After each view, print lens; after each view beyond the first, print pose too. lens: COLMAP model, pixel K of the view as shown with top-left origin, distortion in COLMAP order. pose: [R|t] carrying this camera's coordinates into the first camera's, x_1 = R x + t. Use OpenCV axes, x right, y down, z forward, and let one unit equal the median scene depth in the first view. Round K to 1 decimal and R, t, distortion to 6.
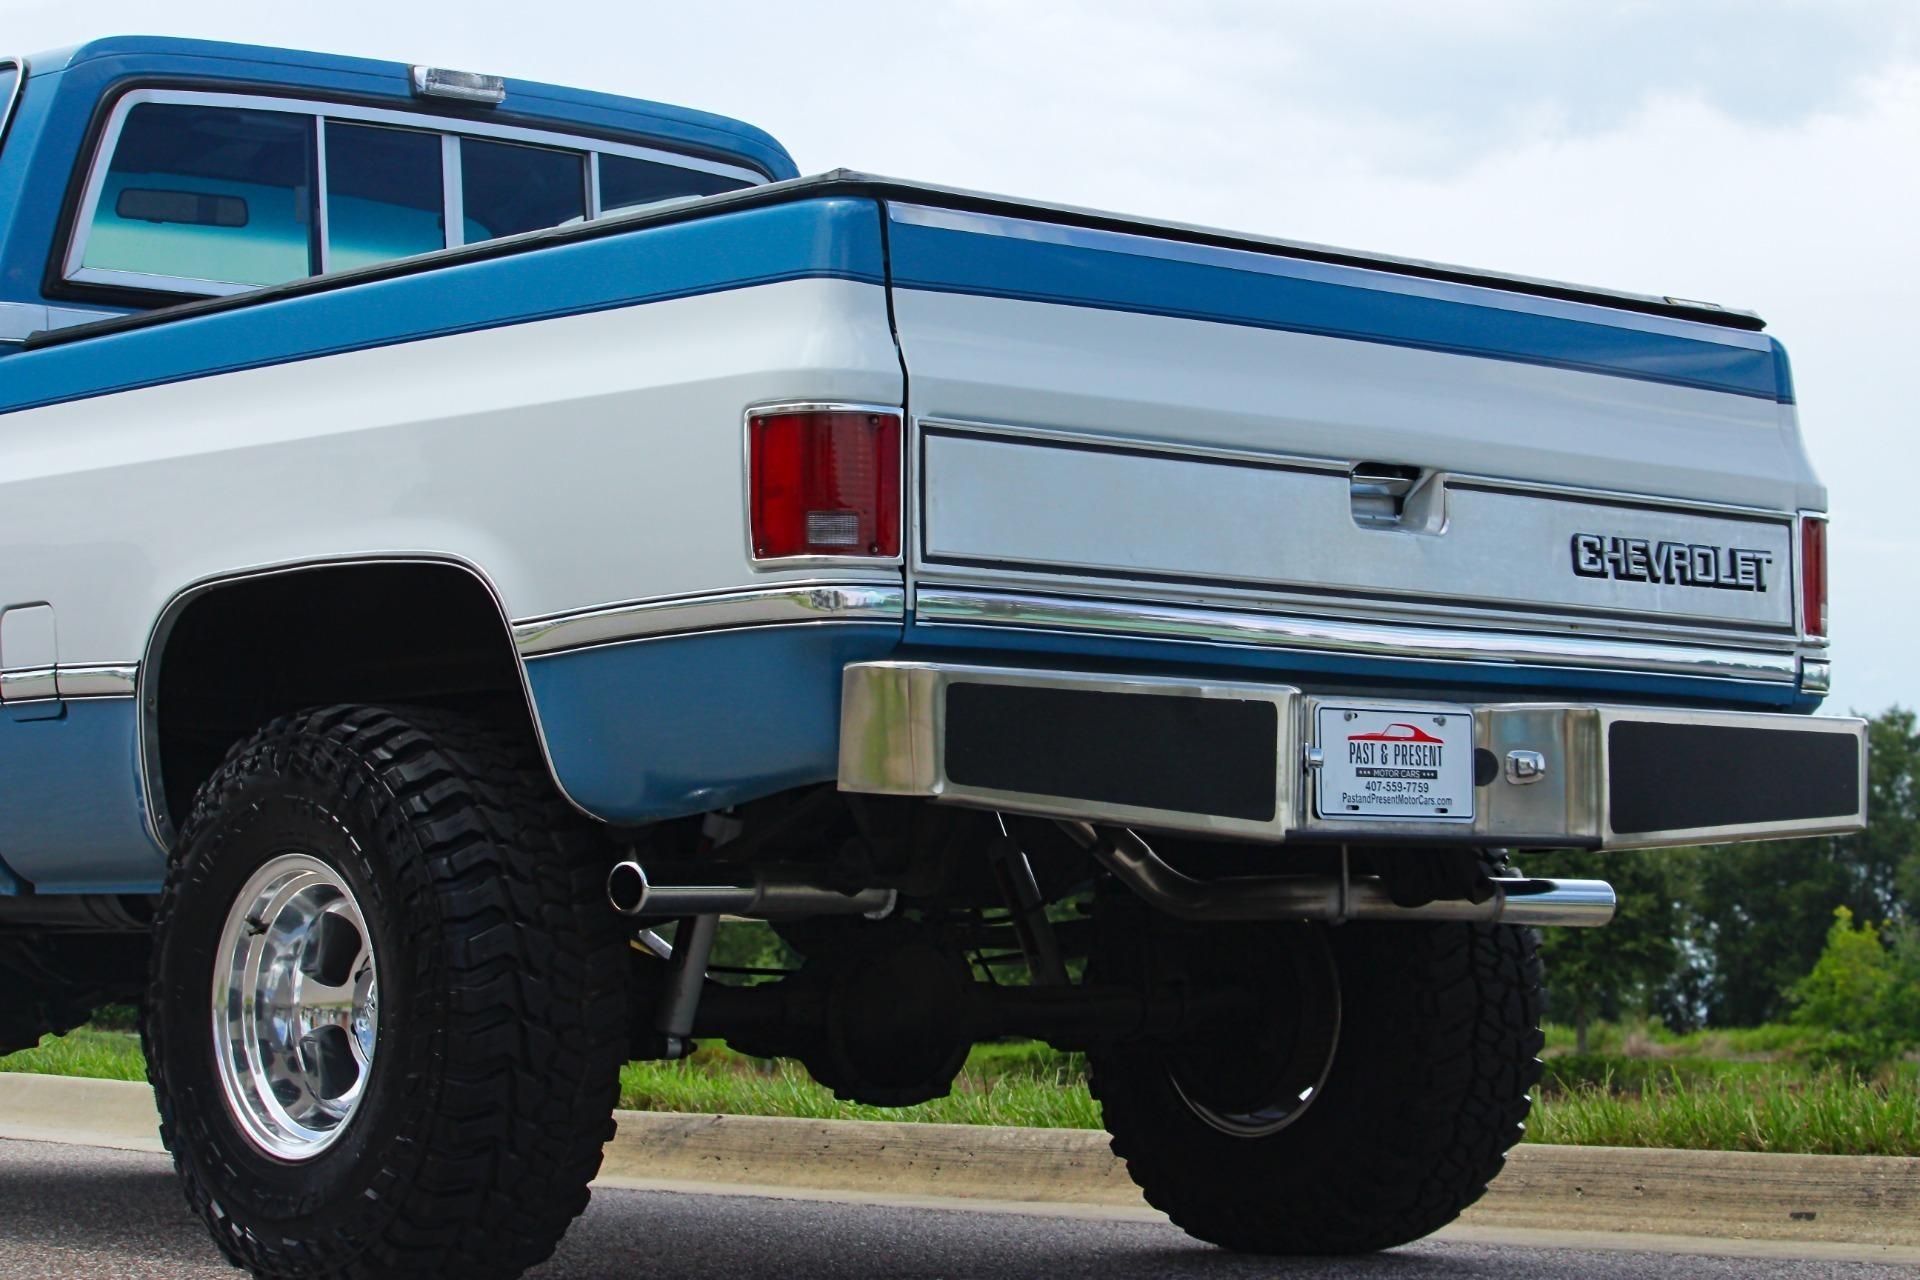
lens RADIAL K [[4878.7, 0, 1126.7], [0, 4878.7, 536.5], [0, 0, 1]] dist [-0.442874, 0.451382]
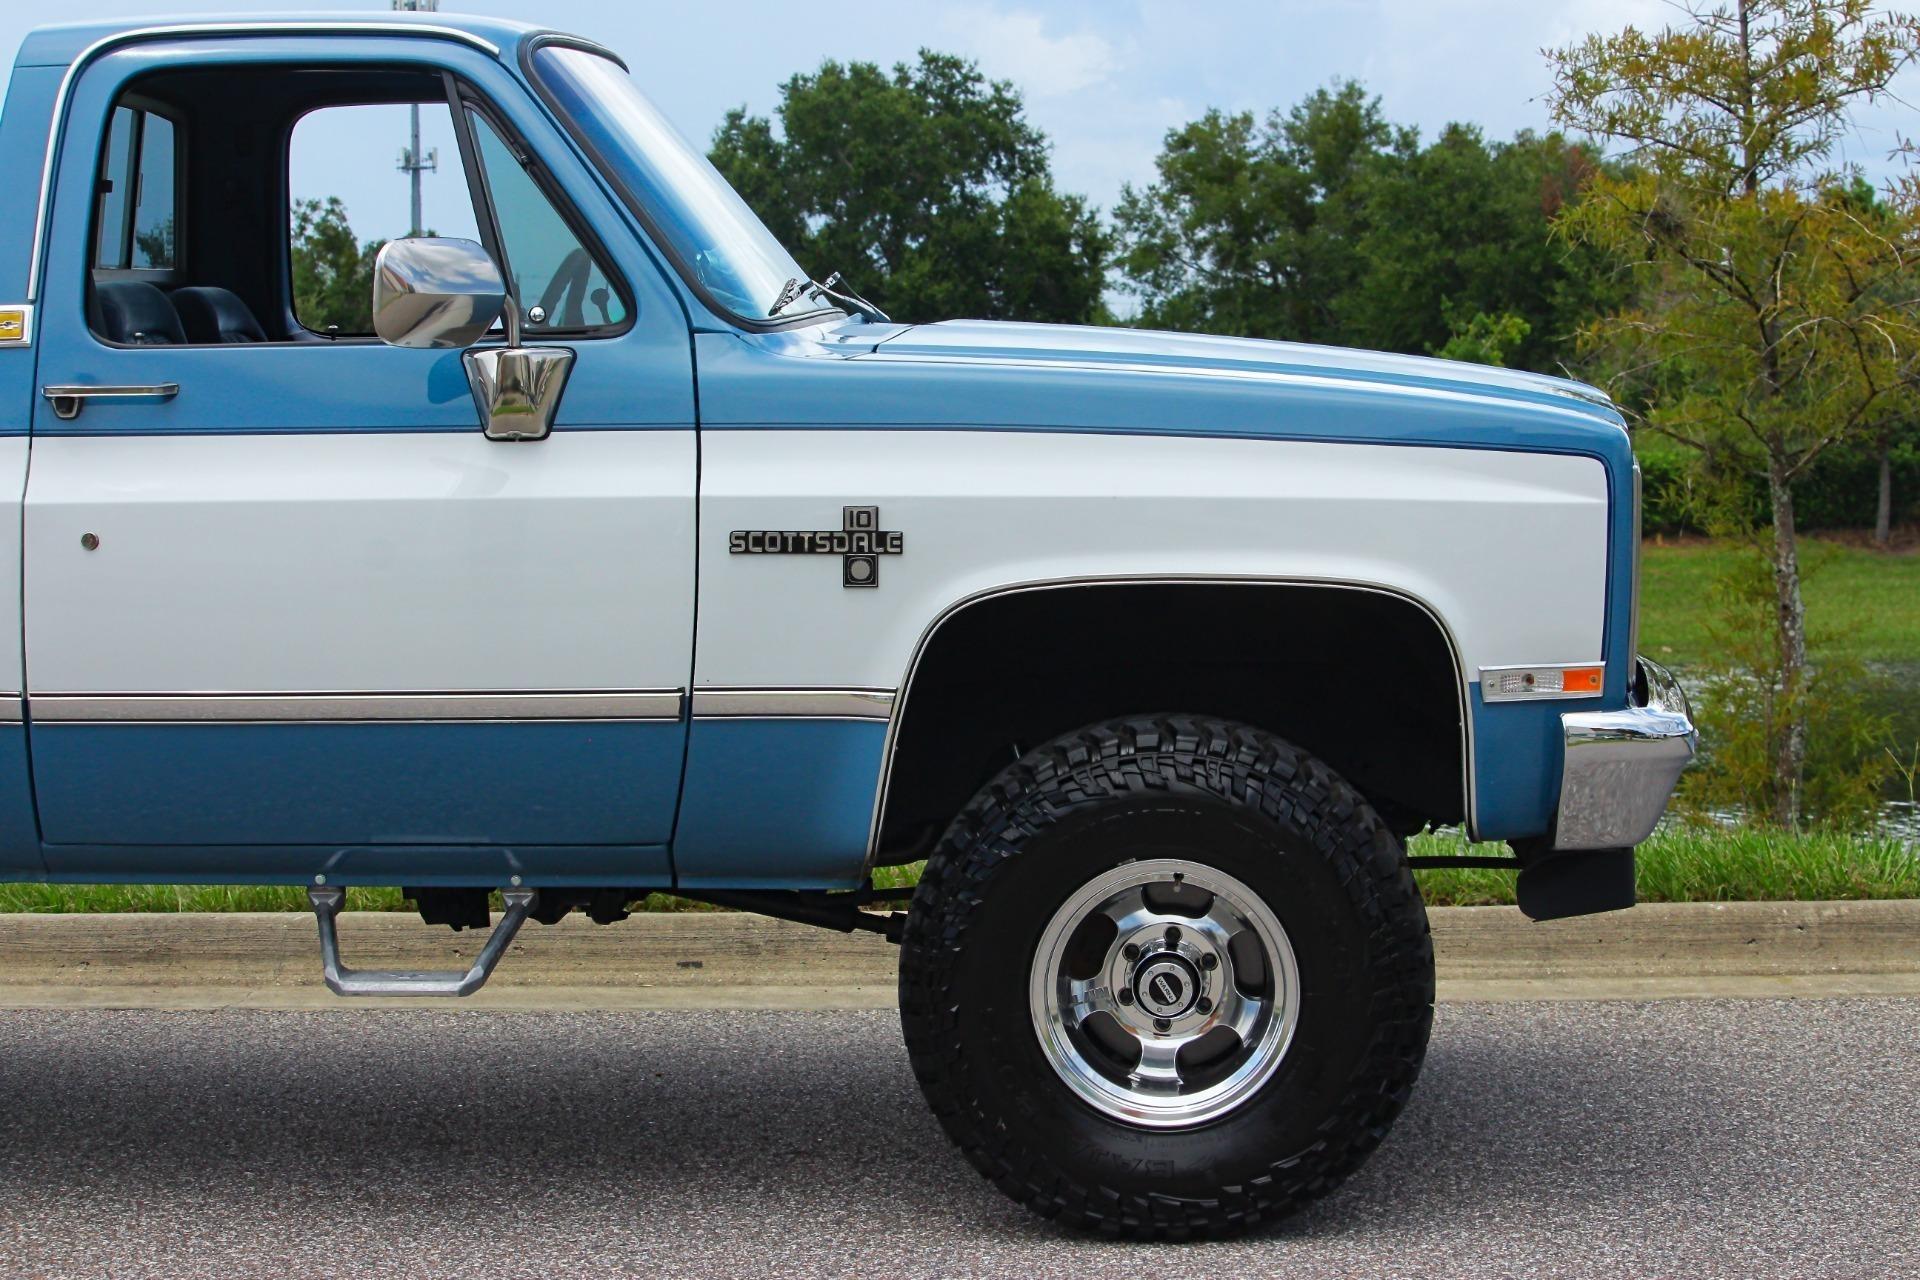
lens RADIAL K [[4880.5, 0, 1010.4], [0, 4880.5, 643.3], [0, 0, 1]] dist [-0.407483, -0.034470]
pose [[0.705376, -0.059351, 0.706344, -0.854476], [-0.044791, 0.990765, 0.127979, -0.138907], [-0.707417, -0.121911, 0.696204, 0.032619]]
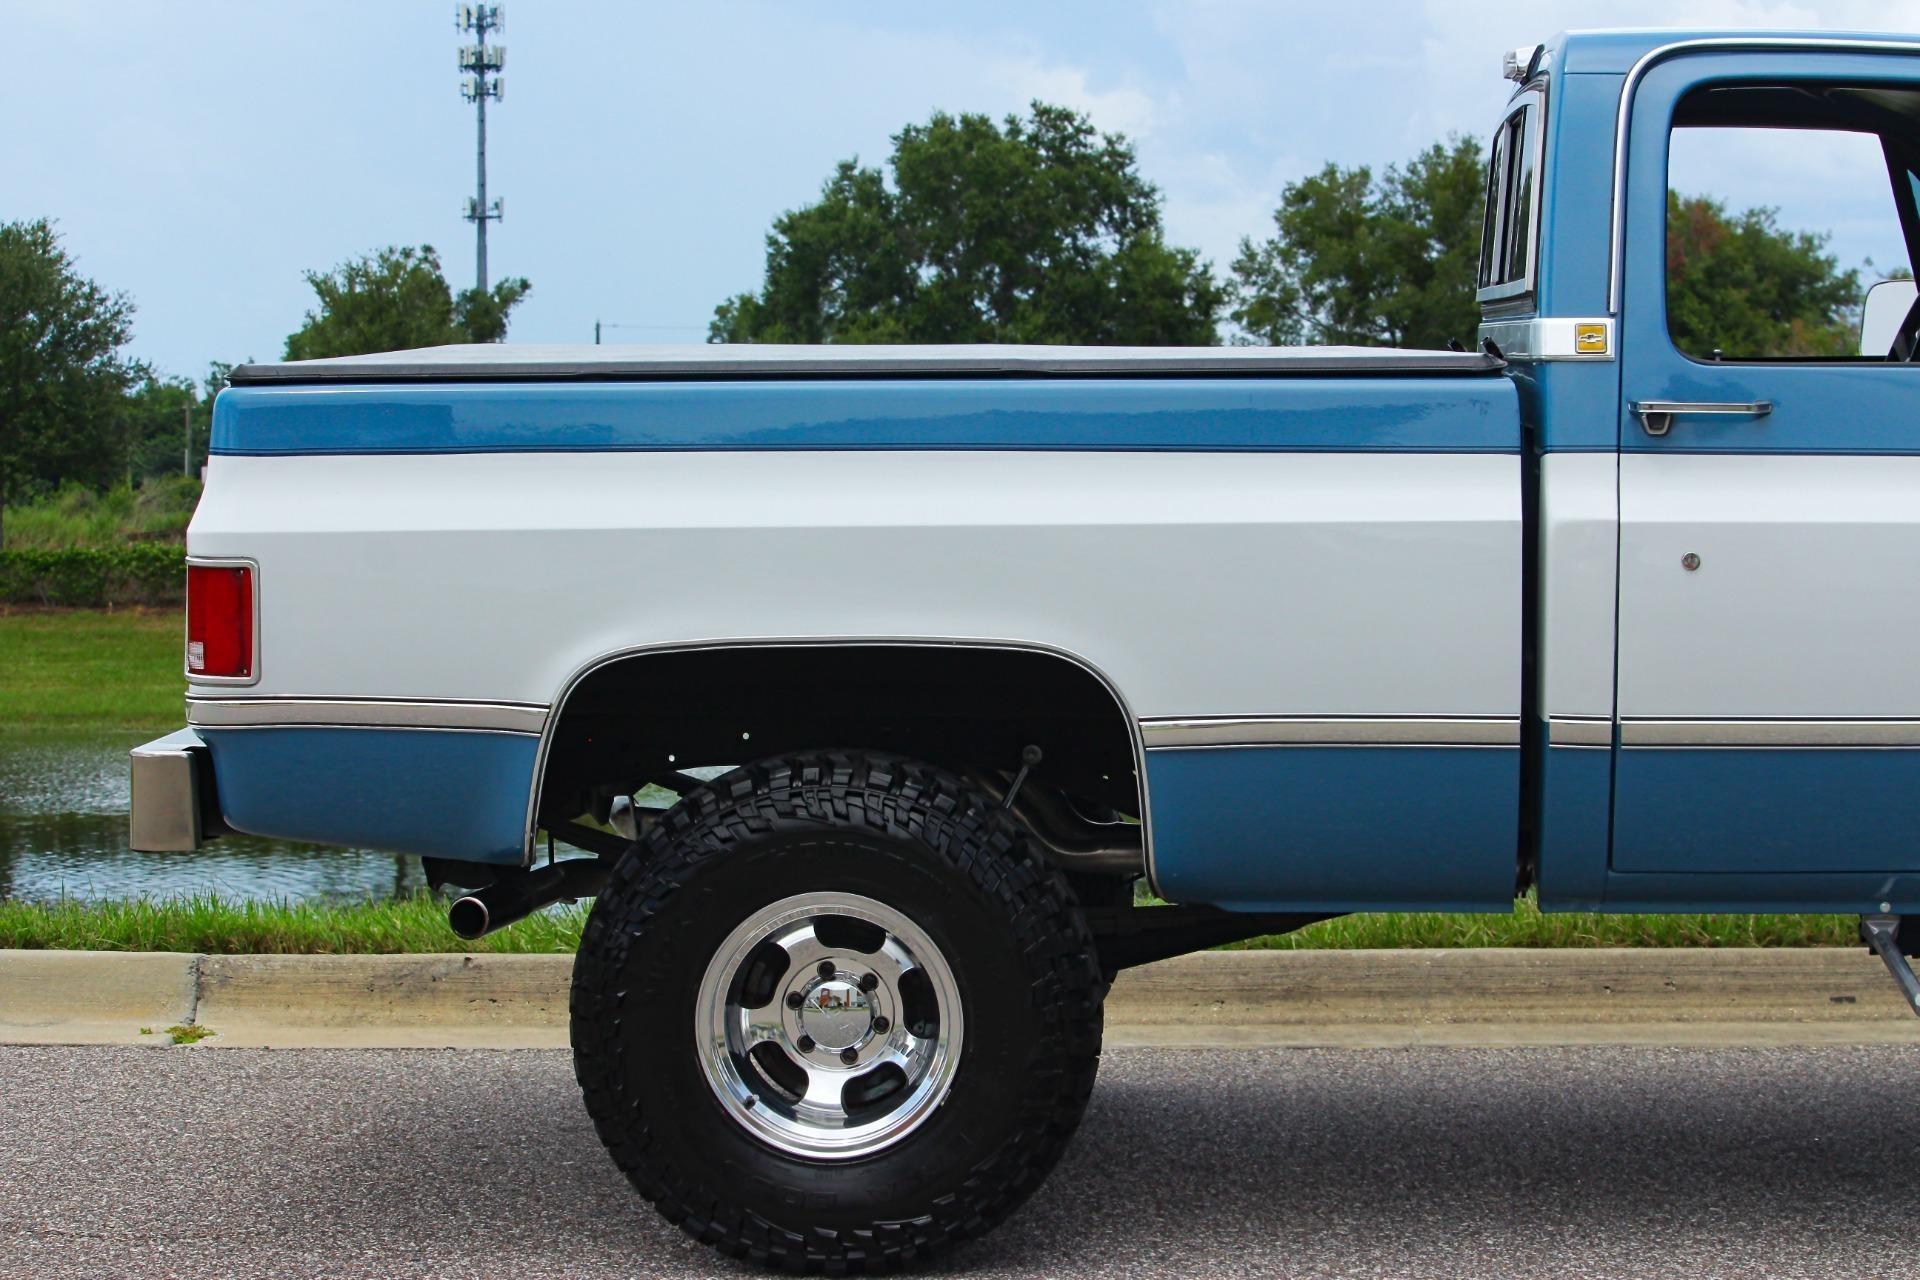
lens RADIAL K [[4880.5, 0, 1010.4], [0, 4880.5, 643.3], [0, 0, 1]] dist [-0.407483, -0.034470]
pose [[0.711980, -0.046181, 0.700680, -1.092444], [-0.051203, 0.991765, 0.117394, -0.112520], [-0.700331, -0.119459, 0.703752, 0.295729]]
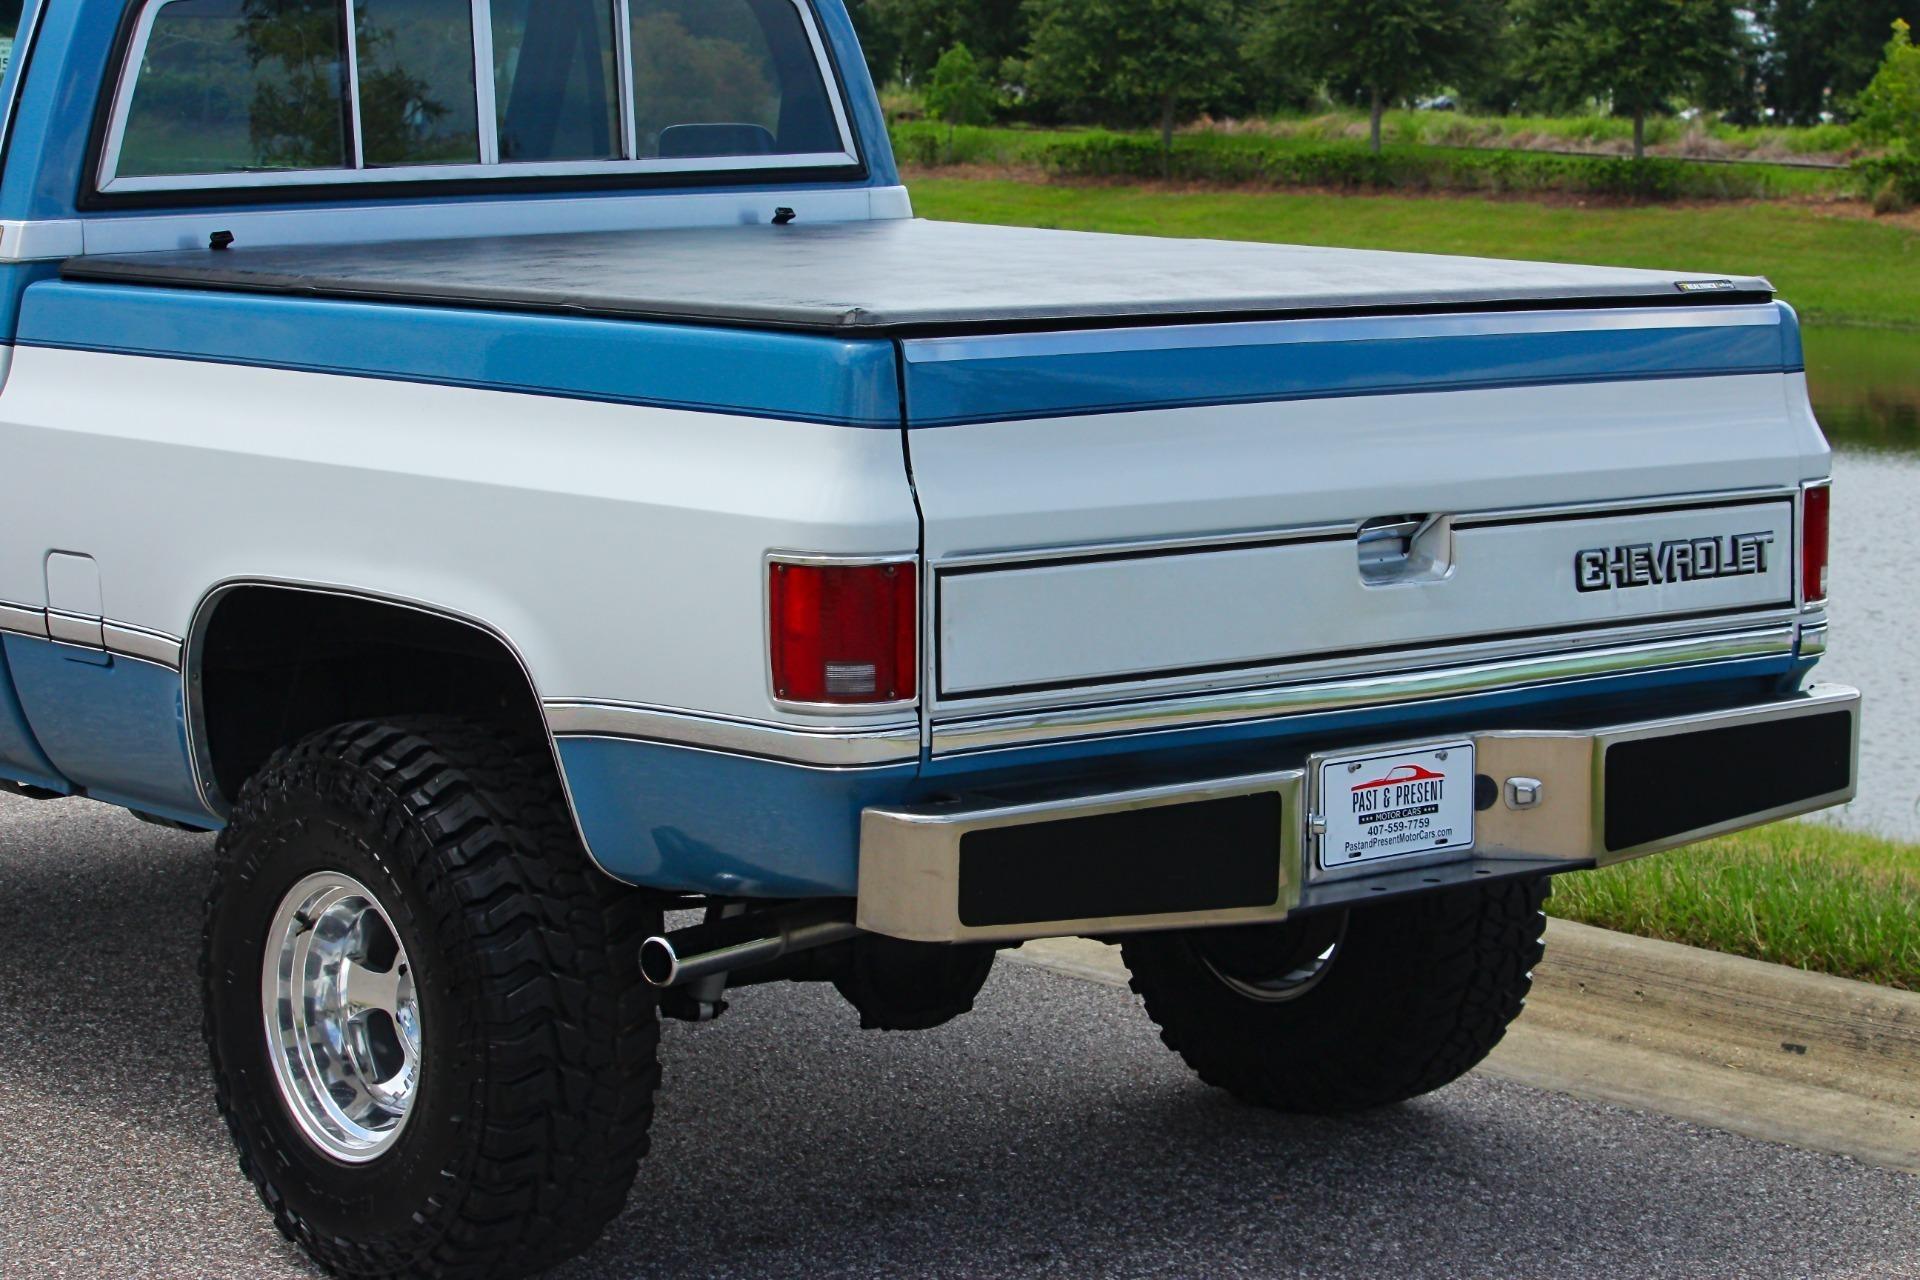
lens RADIAL K [[4880.5, 0, 1010.4], [0, 4880.5, 643.3], [0, 0, 1]] dist [-0.407483, -0.034470]
pose [[0.999329, 0.009265, -0.035448, 0.008774], [-0.001333, 0.976052, 0.217535, -0.200807], [0.036615, -0.217342, 0.975409, -0.006123]]
